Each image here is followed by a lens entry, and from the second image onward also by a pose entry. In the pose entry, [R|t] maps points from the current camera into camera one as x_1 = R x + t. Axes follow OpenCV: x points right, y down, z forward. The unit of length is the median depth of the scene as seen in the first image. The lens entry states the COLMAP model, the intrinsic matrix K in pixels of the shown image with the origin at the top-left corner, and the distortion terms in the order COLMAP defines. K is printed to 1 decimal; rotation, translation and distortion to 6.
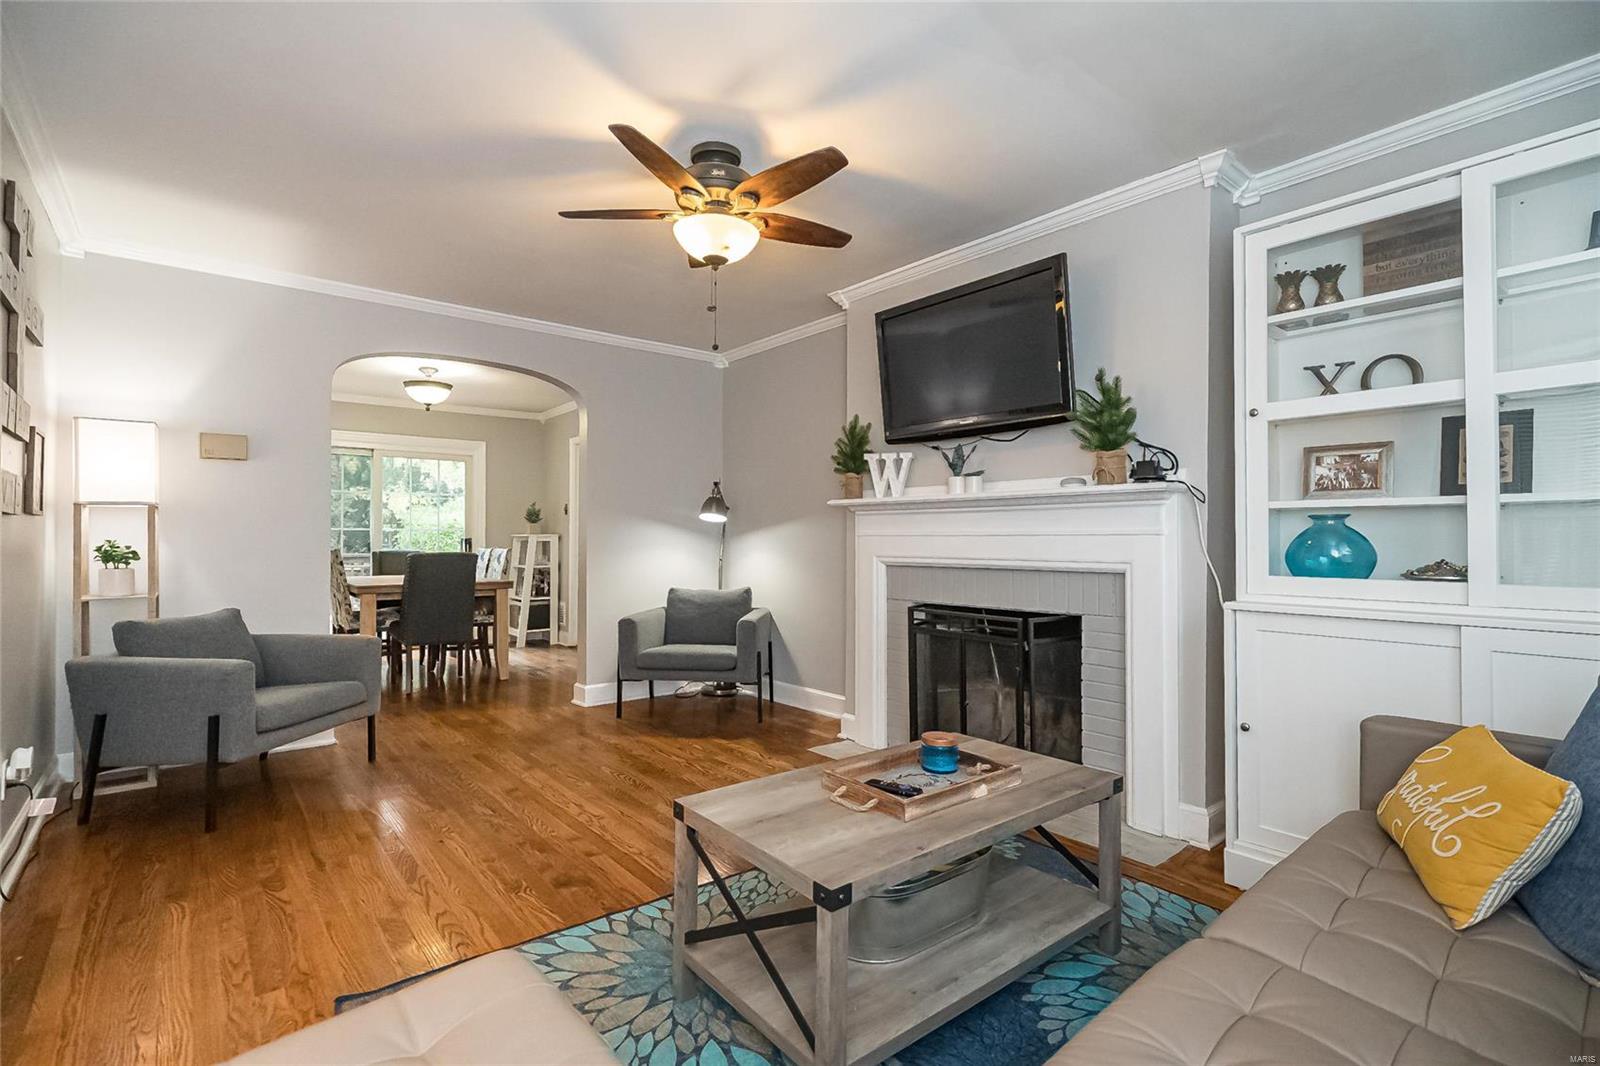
lens RADIAL K [[764.1, 0, 800.0], [0, 764.1, 533.0], [0, 0, 1]] dist [-0.000894, -0.000065]
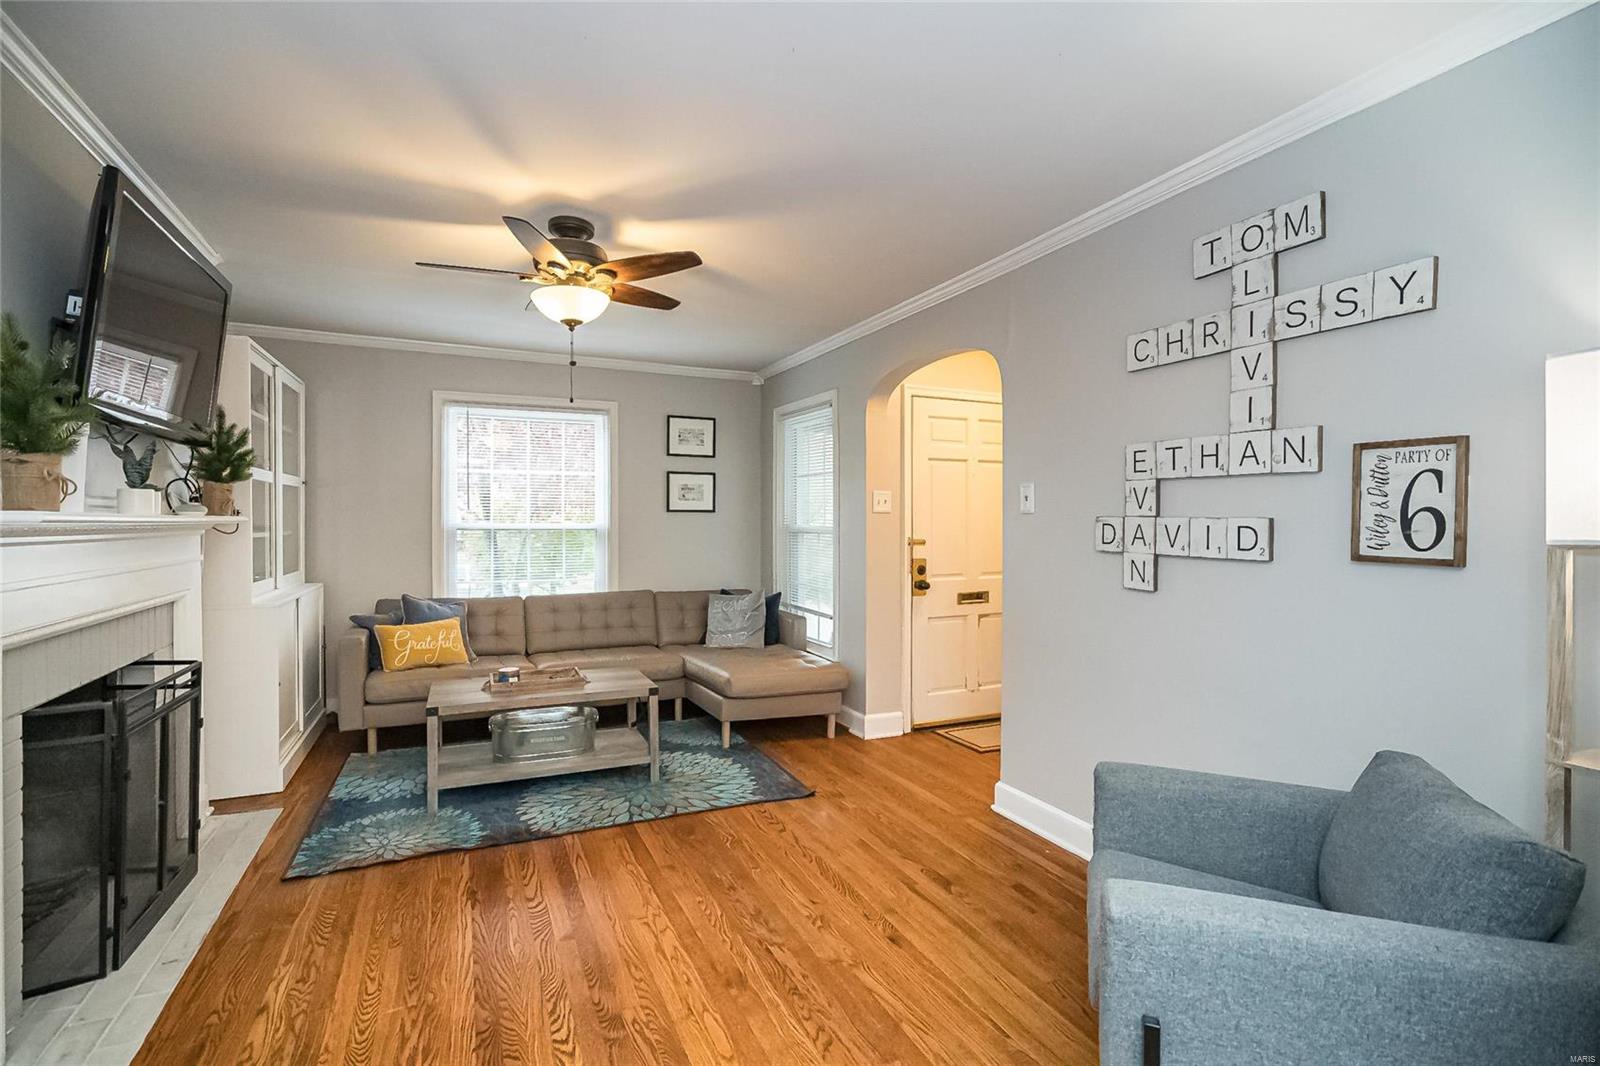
lens RADIAL K [[732.9, 0, 797.2], [0, 732.9, 527.0], [0, 0, 1]] dist [-0.002156, -0.000278]
pose [[-0.970354, -0.008092, 0.241554, -0.709940], [-0.008997, 0.999956, -0.002645, -0.058540], [-0.241522, -0.004740, -0.970384, 2.009513]]
